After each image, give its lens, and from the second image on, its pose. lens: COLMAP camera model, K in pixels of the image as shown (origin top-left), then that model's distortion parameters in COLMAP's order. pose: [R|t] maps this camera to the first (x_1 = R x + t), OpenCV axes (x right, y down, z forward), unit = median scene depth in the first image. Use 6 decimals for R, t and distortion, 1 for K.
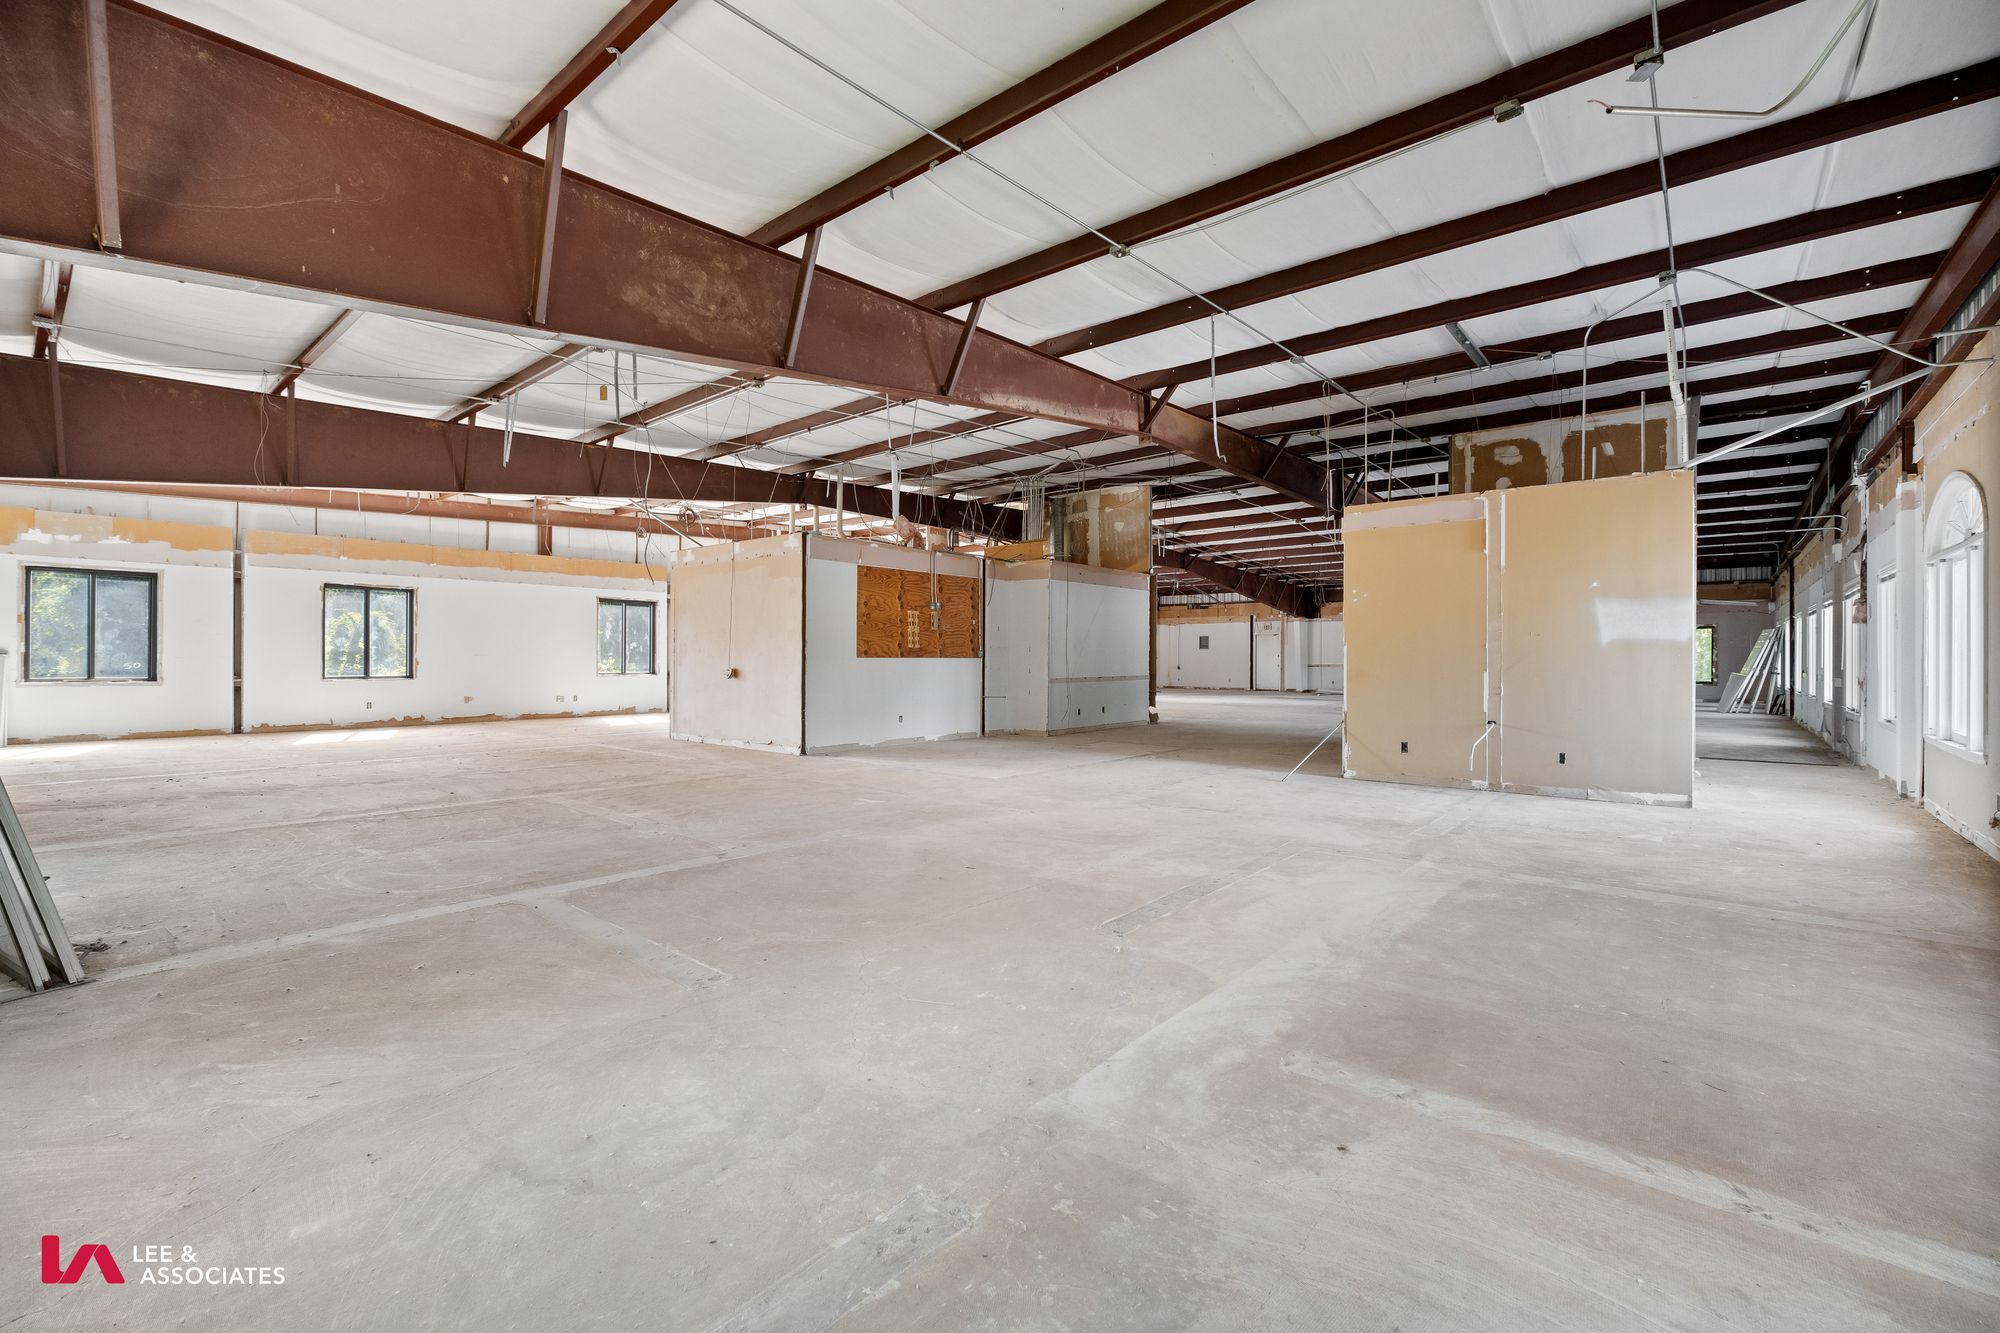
lens RADIAL K [[836.9, 0, 996.7], [0, 836.9, 663.6], [0, 0, 1]] dist [0.001783, 0.000936]
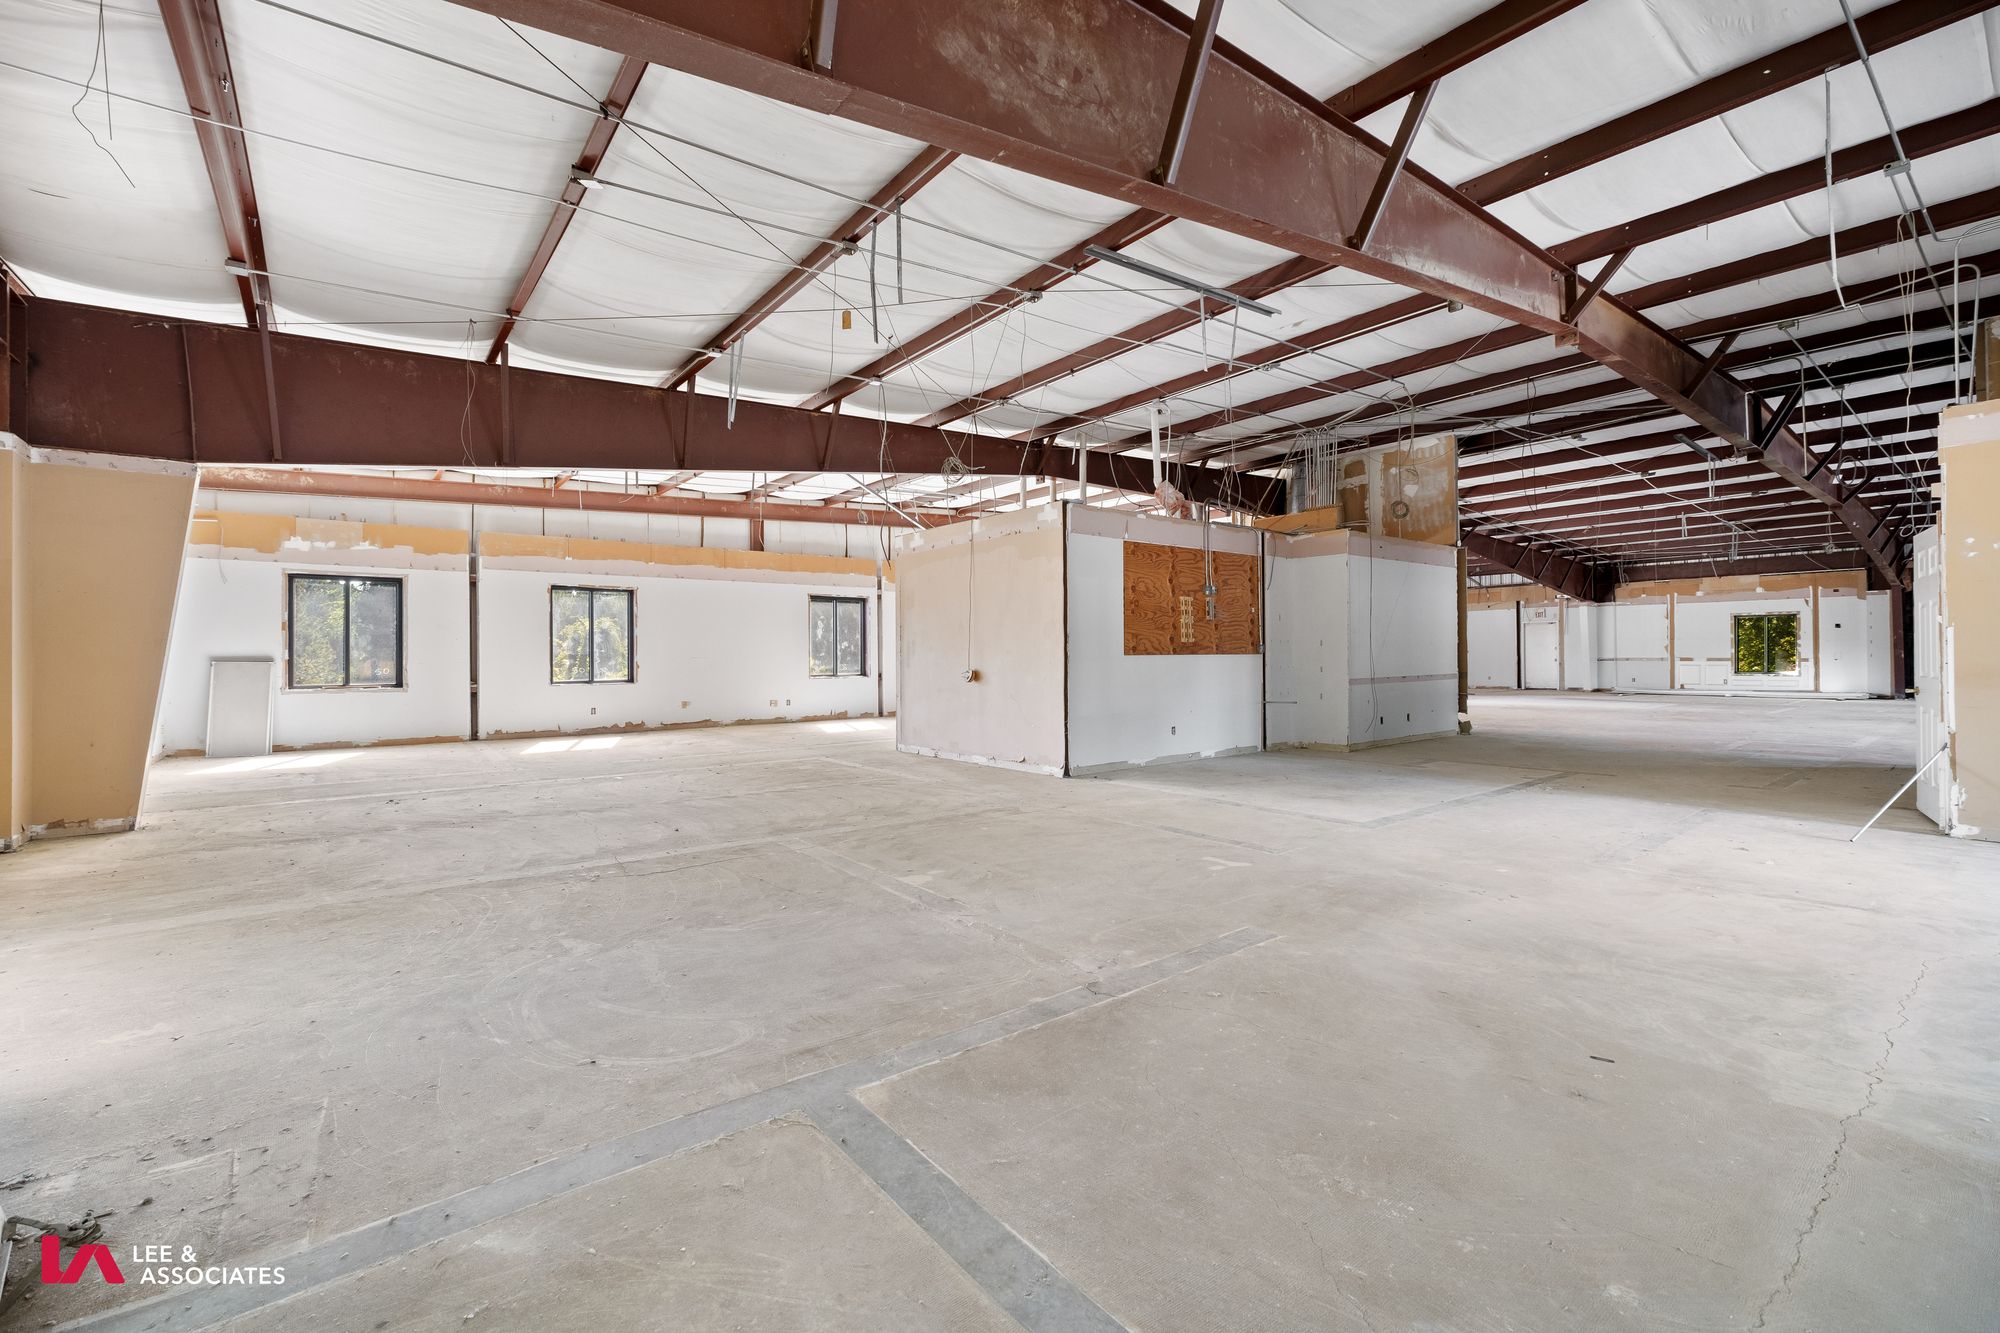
lens RADIAL K [[836.9, 0, 1000.7], [0, 836.9, 661.4], [0, 0, 1]] dist [0.001783, 0.000936]
pose [[0.980617, -0.010054, -0.195675, -0.121373], [0.010044, 0.999949, -0.001047, -0.001728], [0.195676, -0.000939, 0.980668, 0.177422]]
